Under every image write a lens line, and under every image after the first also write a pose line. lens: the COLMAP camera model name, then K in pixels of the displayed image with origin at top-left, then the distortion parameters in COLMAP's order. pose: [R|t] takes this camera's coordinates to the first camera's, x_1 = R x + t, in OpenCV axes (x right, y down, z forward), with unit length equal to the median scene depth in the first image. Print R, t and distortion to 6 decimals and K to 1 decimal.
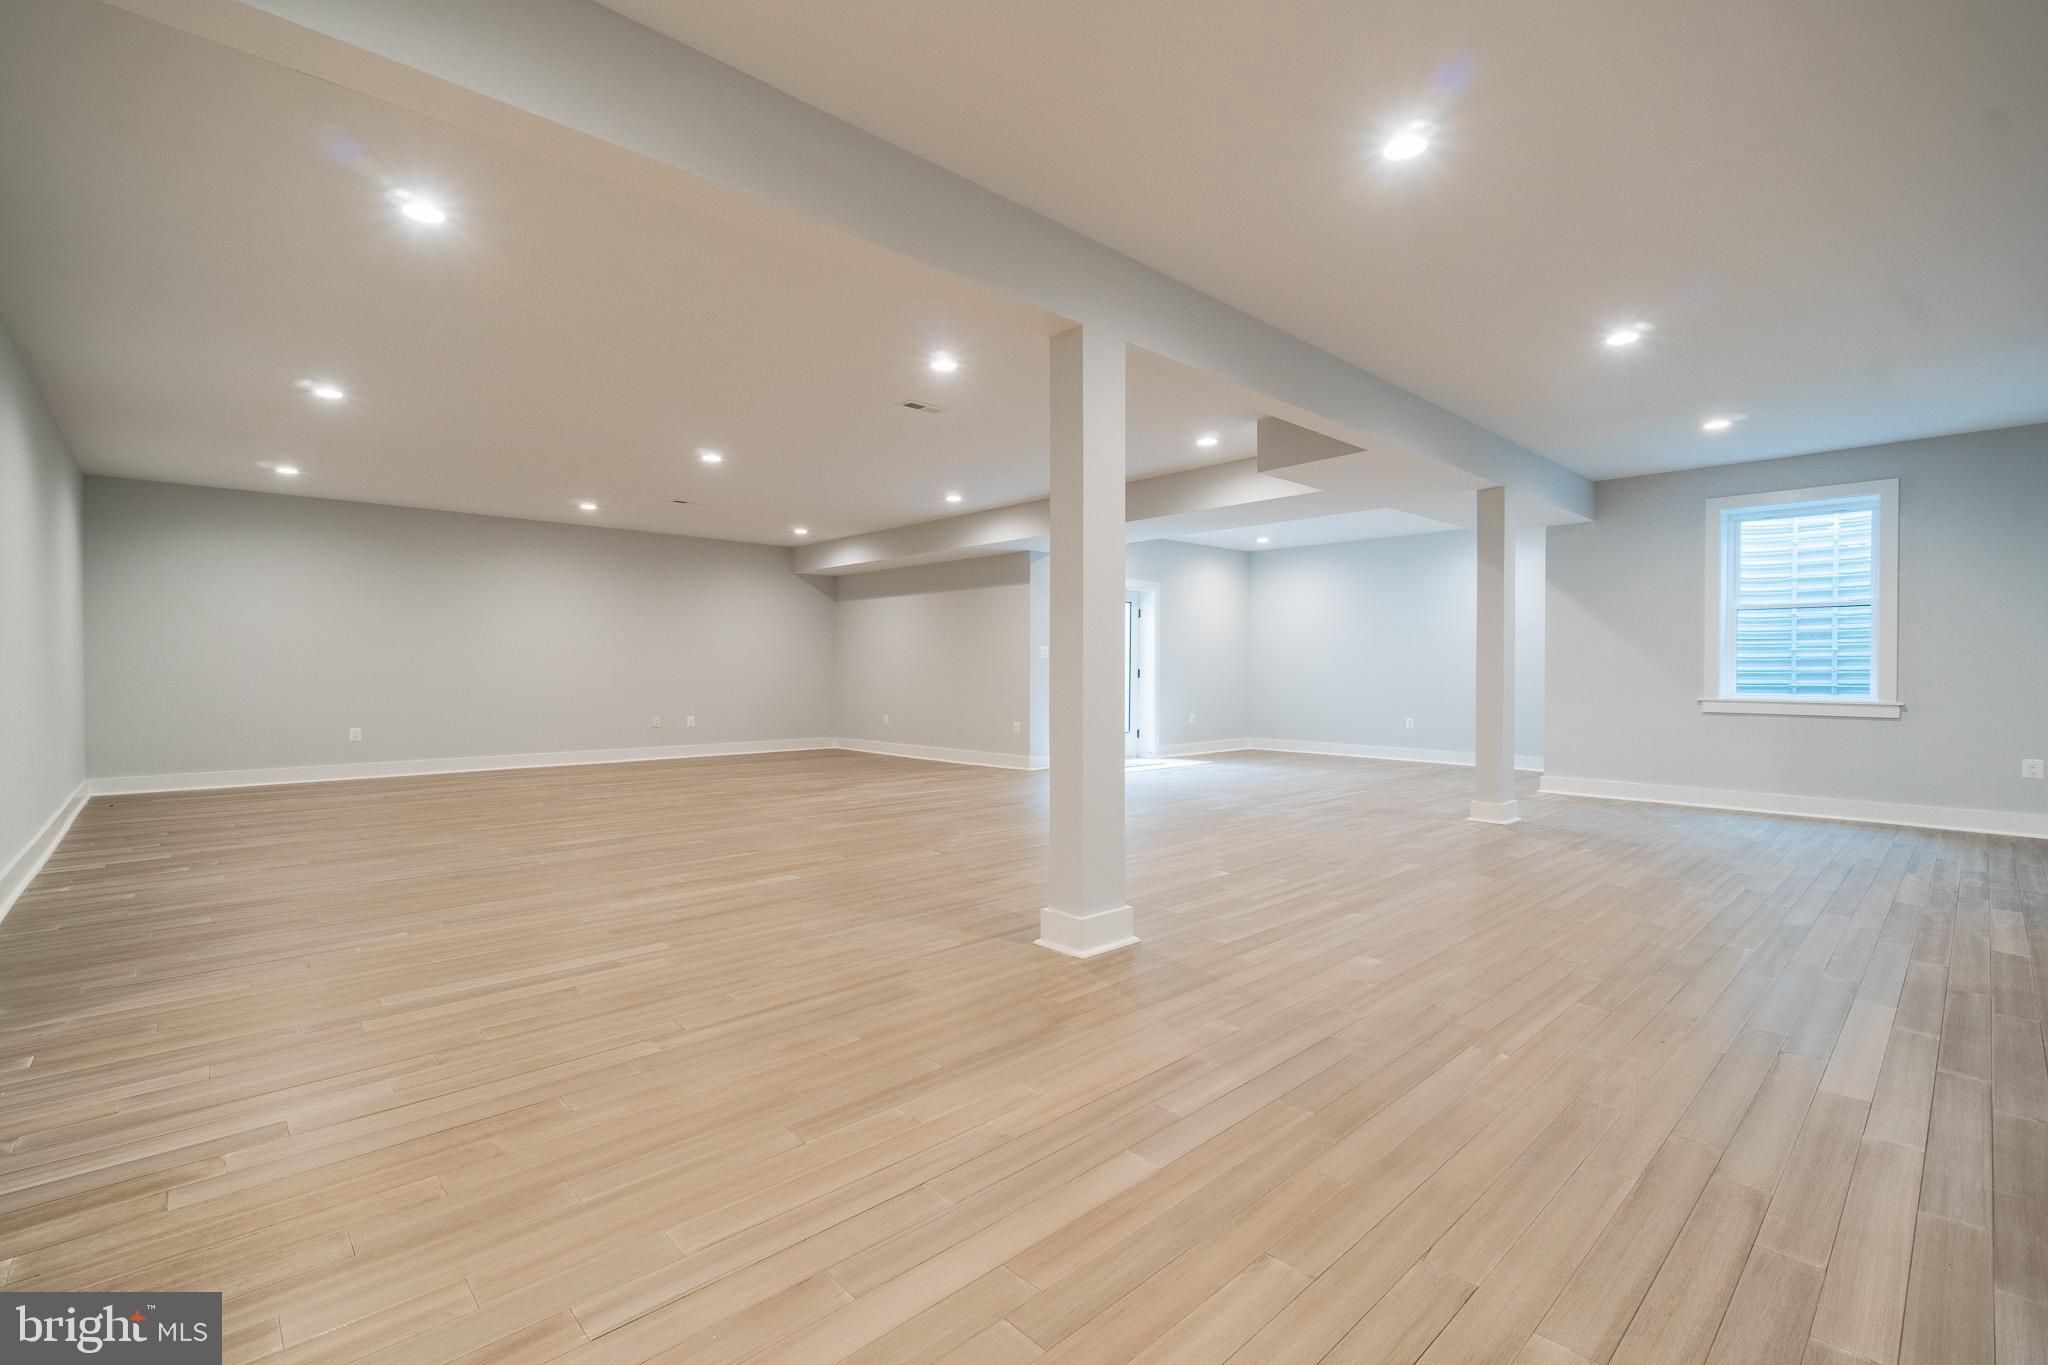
lens RADIAL K [[885.3, 0, 1024.0], [0, 885.3, 682.5], [0, 0, 1]] dist [-0.000389, 0.000128]
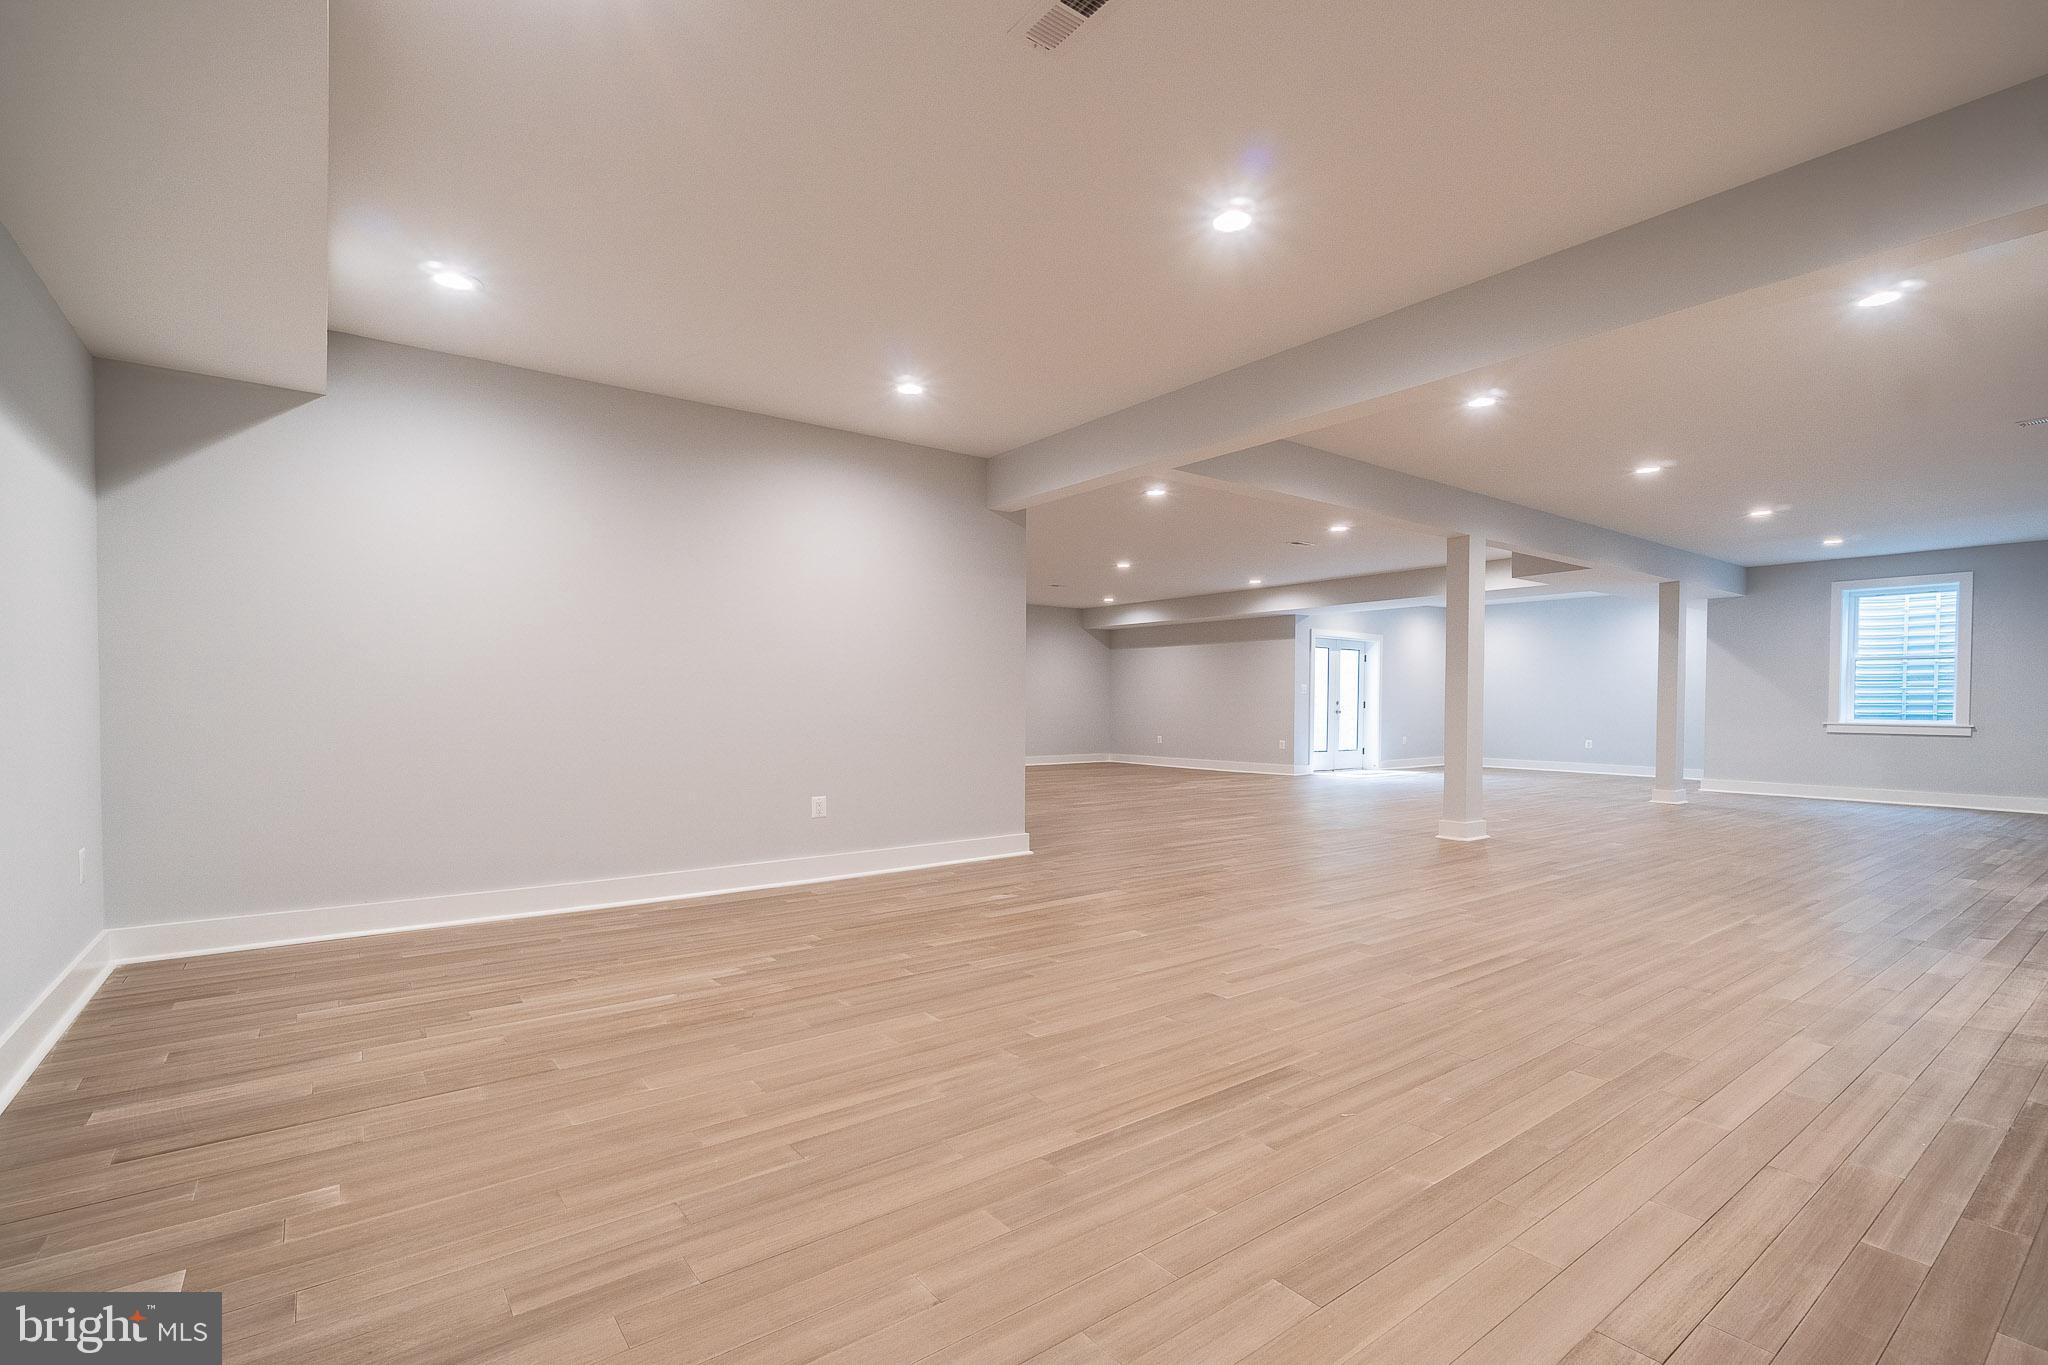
lens RADIAL K [[894.2, 0, 1011.9], [0, 894.2, 725.4], [0, 0, 1]] dist [0.000896, 0.000428]
pose [[0.992706, 0.003543, -0.120510, -0.344769], [-0.001947, 0.999909, 0.013358, 0.005310], [0.120547, -0.013026, 0.992622, -0.560628]]
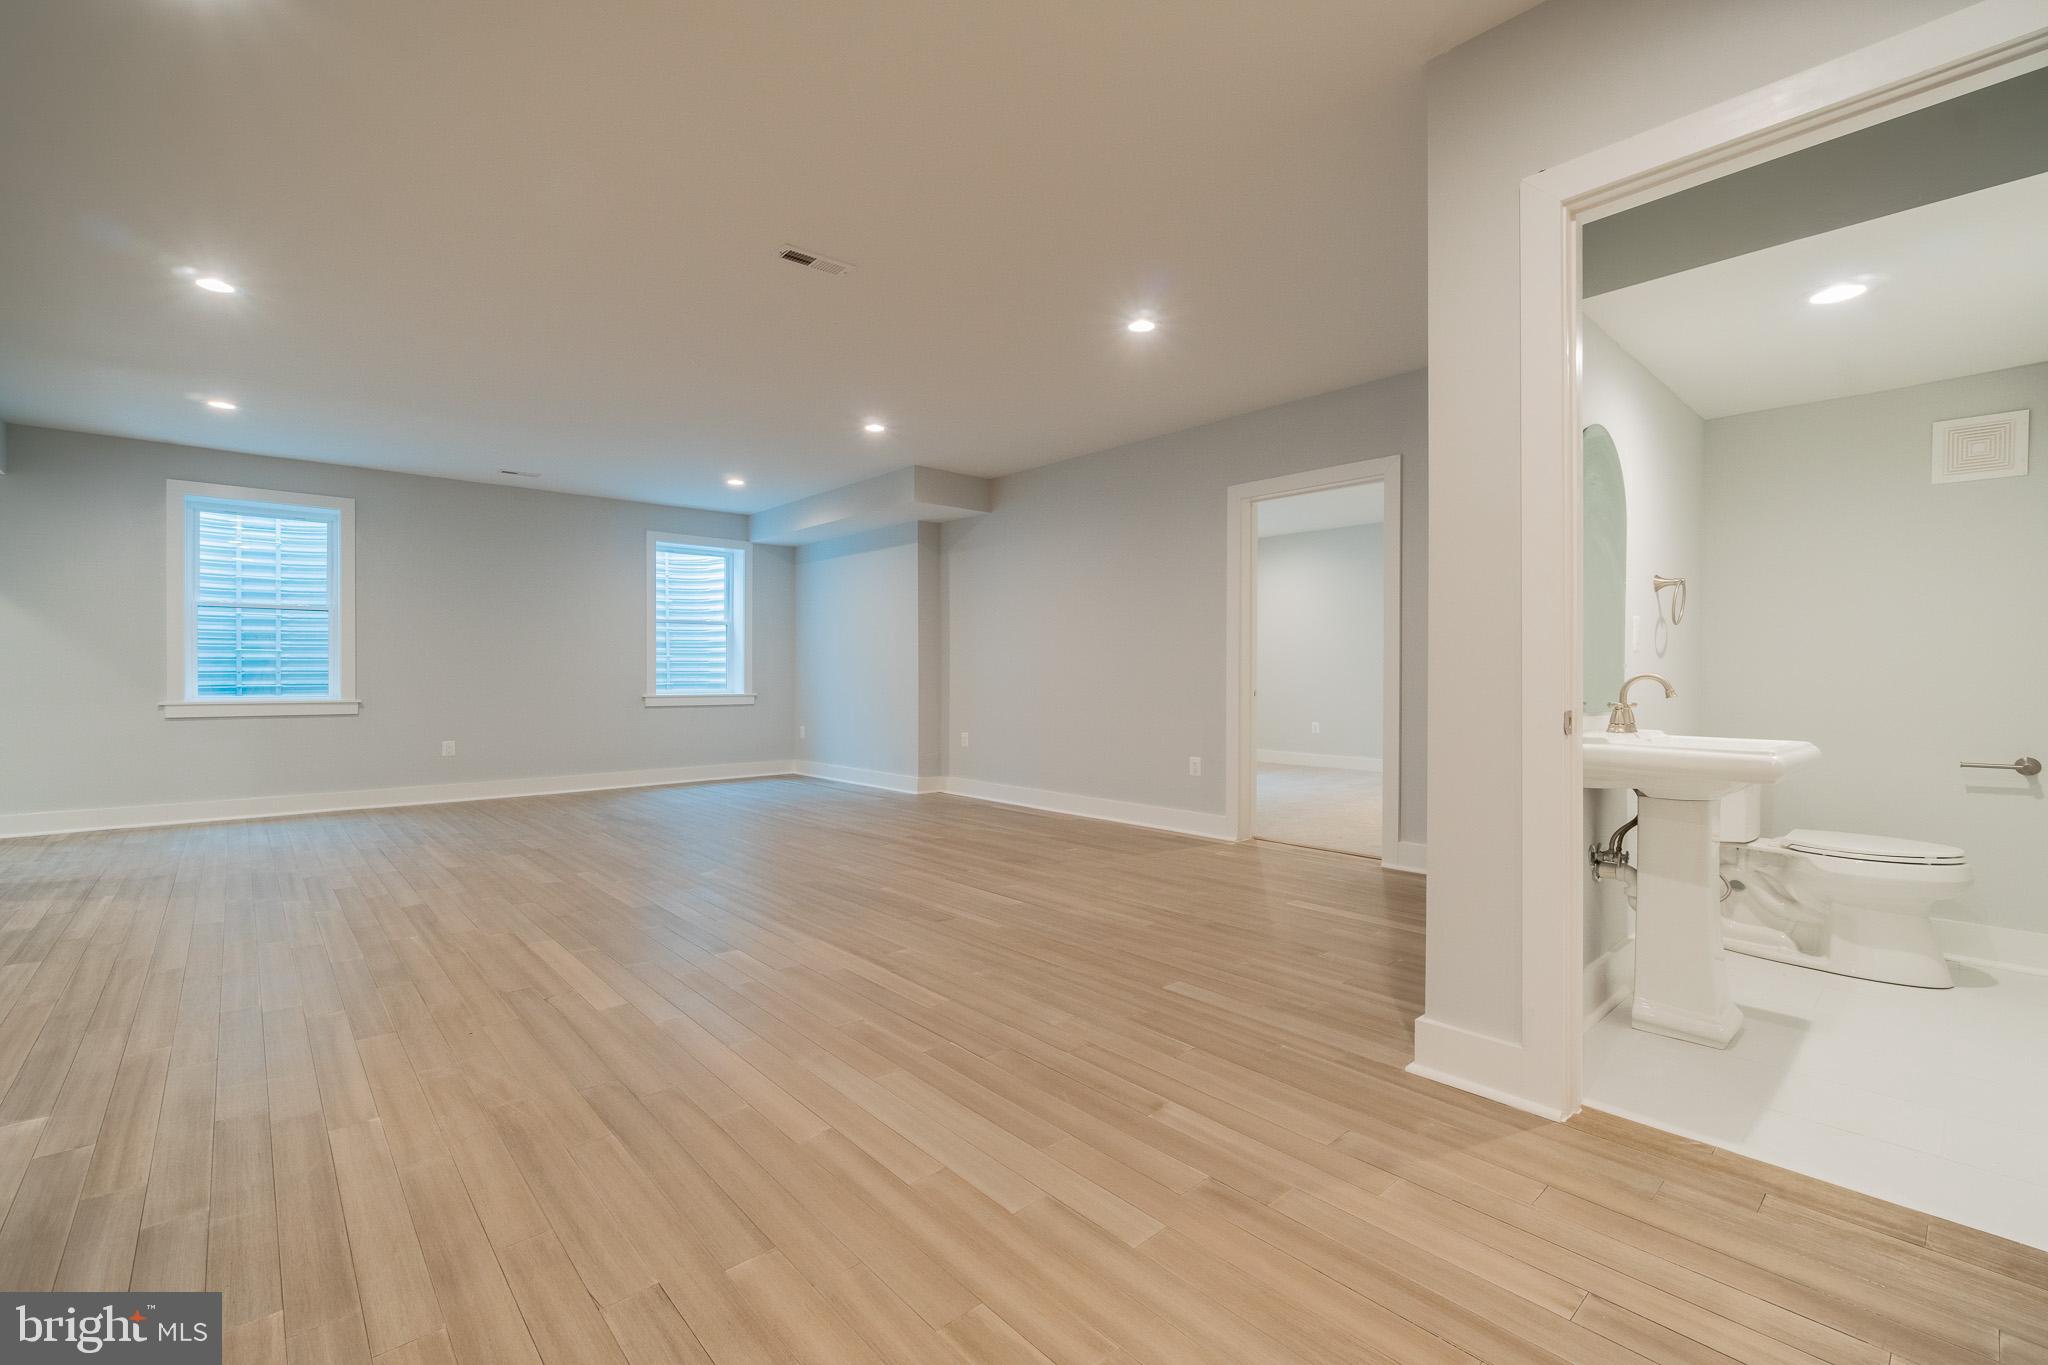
lens RADIAL K [[891.5, 0, 1024.0], [0, 891.5, 682.5], [0, 0, 1]] dist [-0.007892, 0.000042]
pose [[0.018314, -0.011256, 0.999769, -0.099856], [0.012286, 0.999864, 0.011032, -0.001254], [-0.999757, 0.012081, 0.018449, 0.116023]]
